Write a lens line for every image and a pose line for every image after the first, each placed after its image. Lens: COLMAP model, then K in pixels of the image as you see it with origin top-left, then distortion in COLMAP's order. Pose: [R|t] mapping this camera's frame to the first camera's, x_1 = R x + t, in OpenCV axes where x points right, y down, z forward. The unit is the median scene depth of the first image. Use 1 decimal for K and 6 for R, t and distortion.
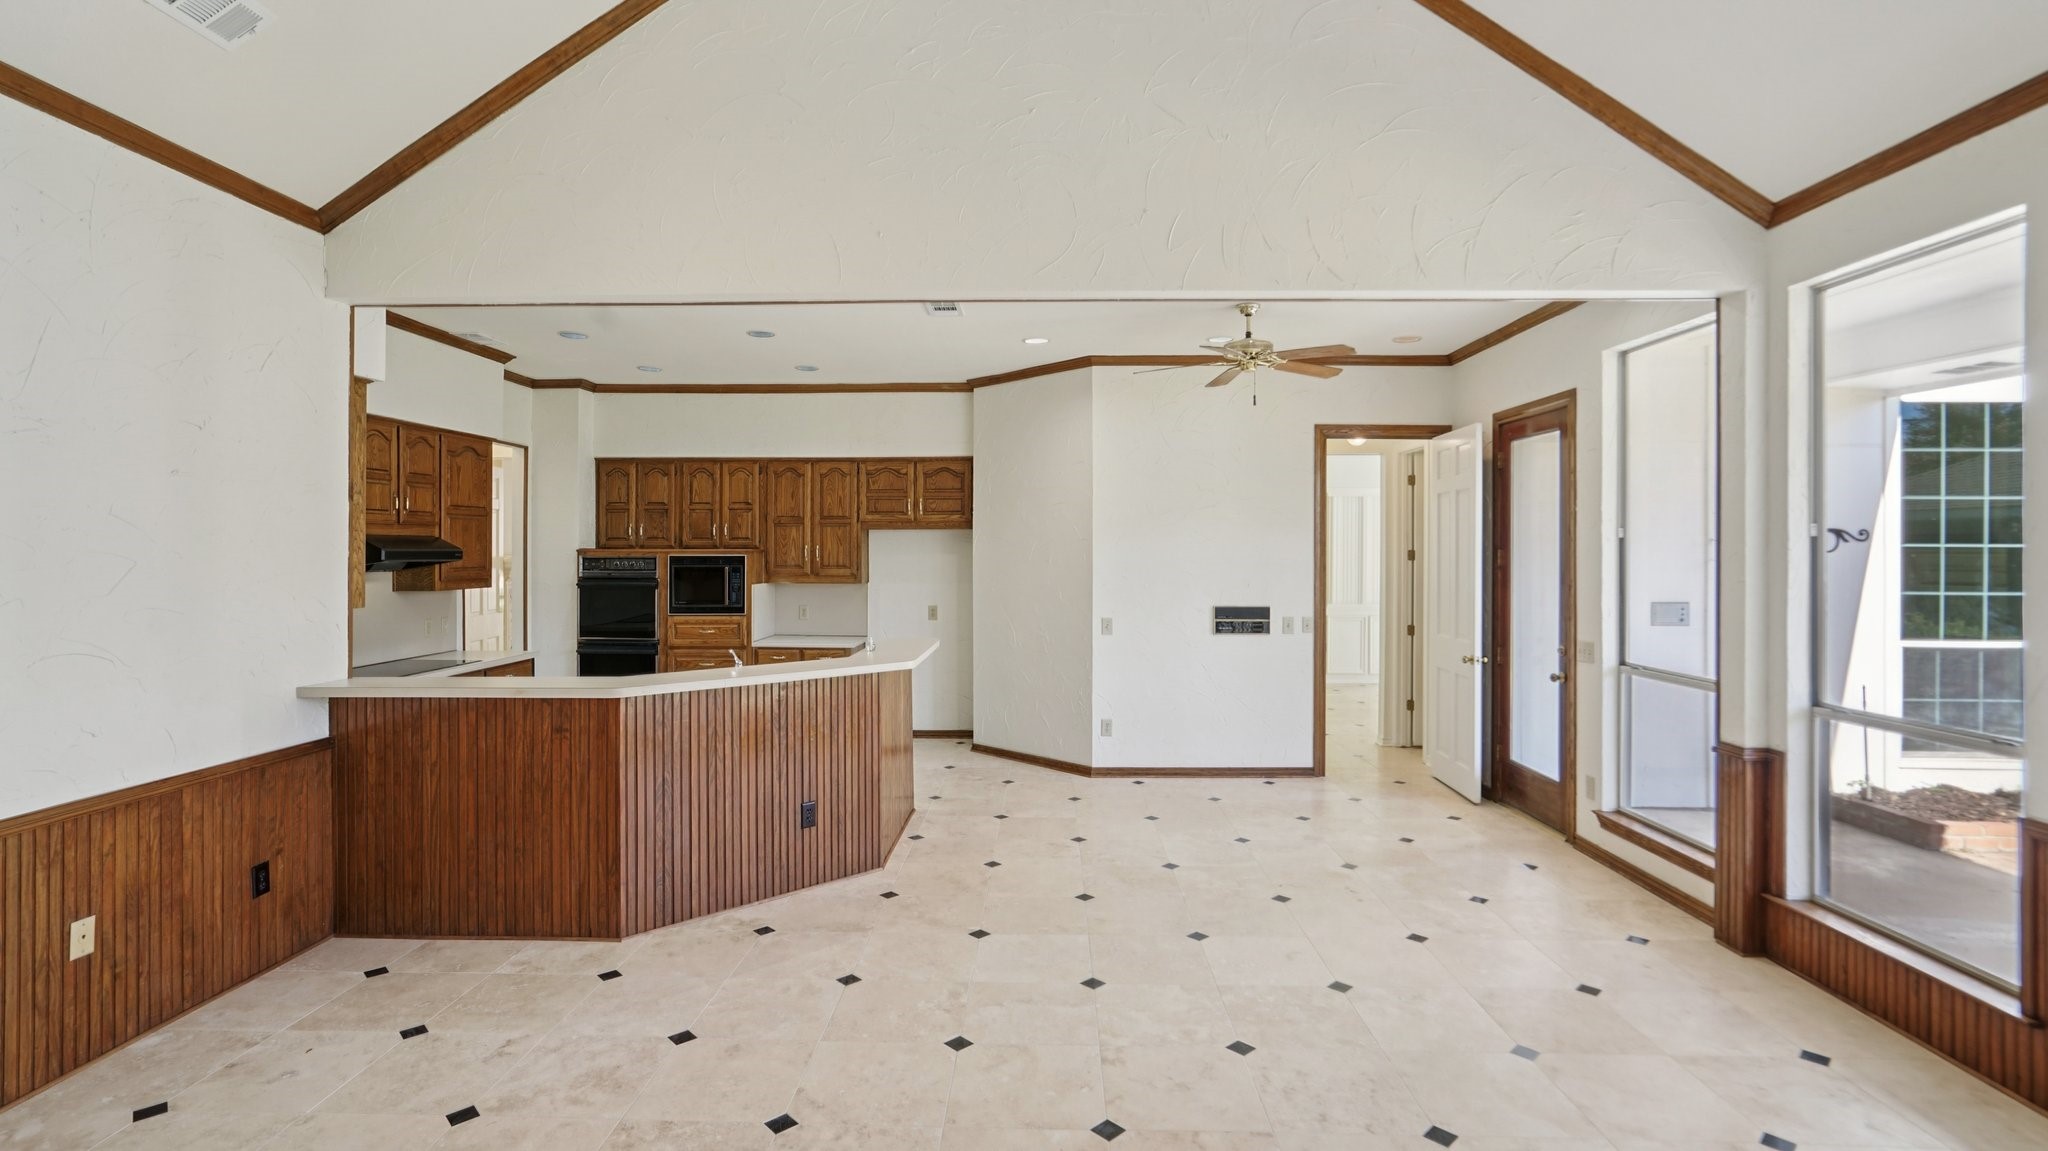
lens RADIAL K [[960.4, 0, 1031.8], [0, 960.4, 567.9], [0, 0, 1]] dist [-0.051119, 0.025401]
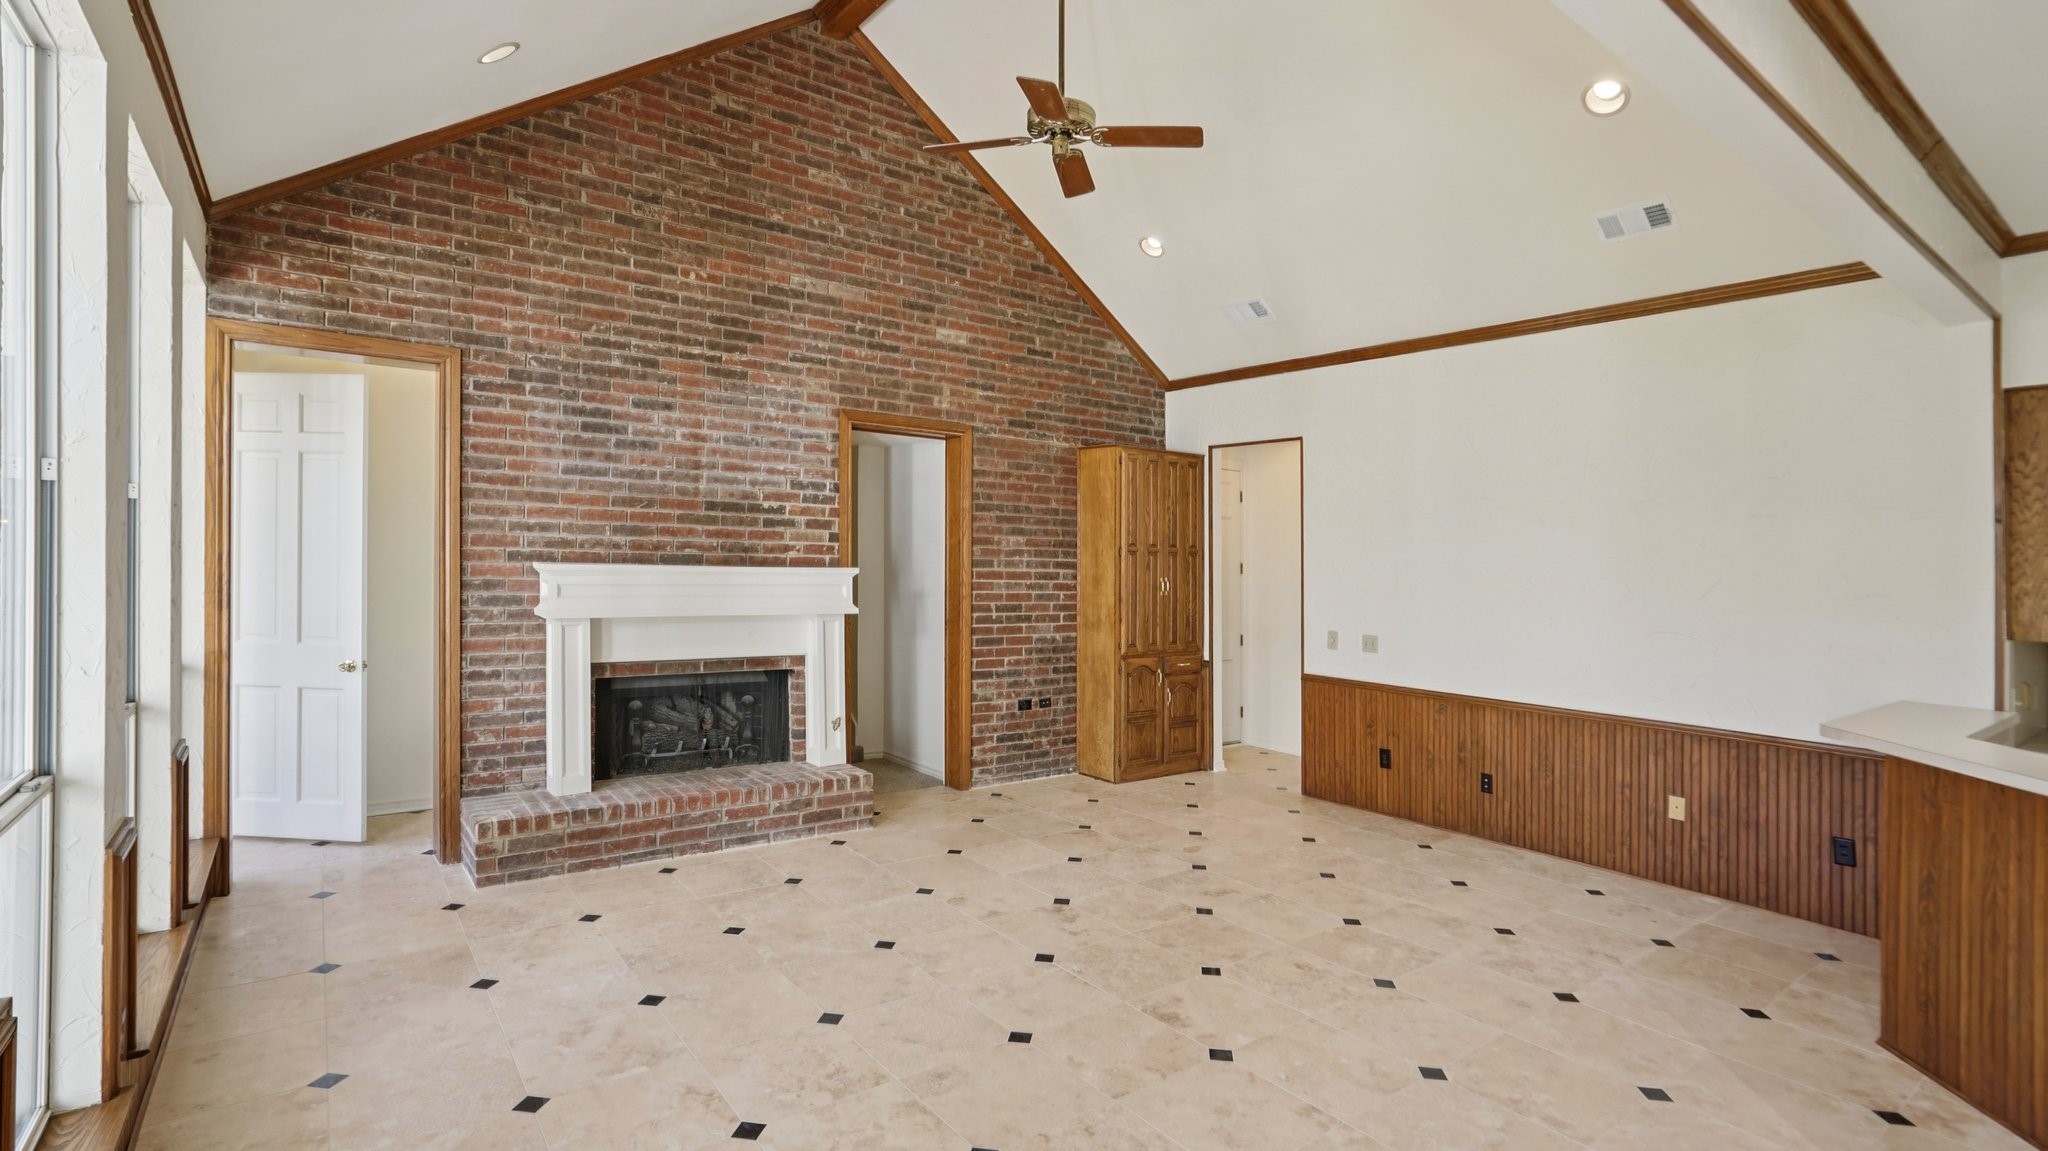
lens RADIAL K [[960.4, 0, 1031.8], [0, 960.4, 567.9], [0, 0, 1]] dist [-0.051119, 0.025401]
pose [[-0.787088, -0.019659, -0.616527, 0.849047], [-0.038149, 0.999130, 0.016843, -0.008482], [0.615660, 0.036777, -0.787154, 1.502933]]
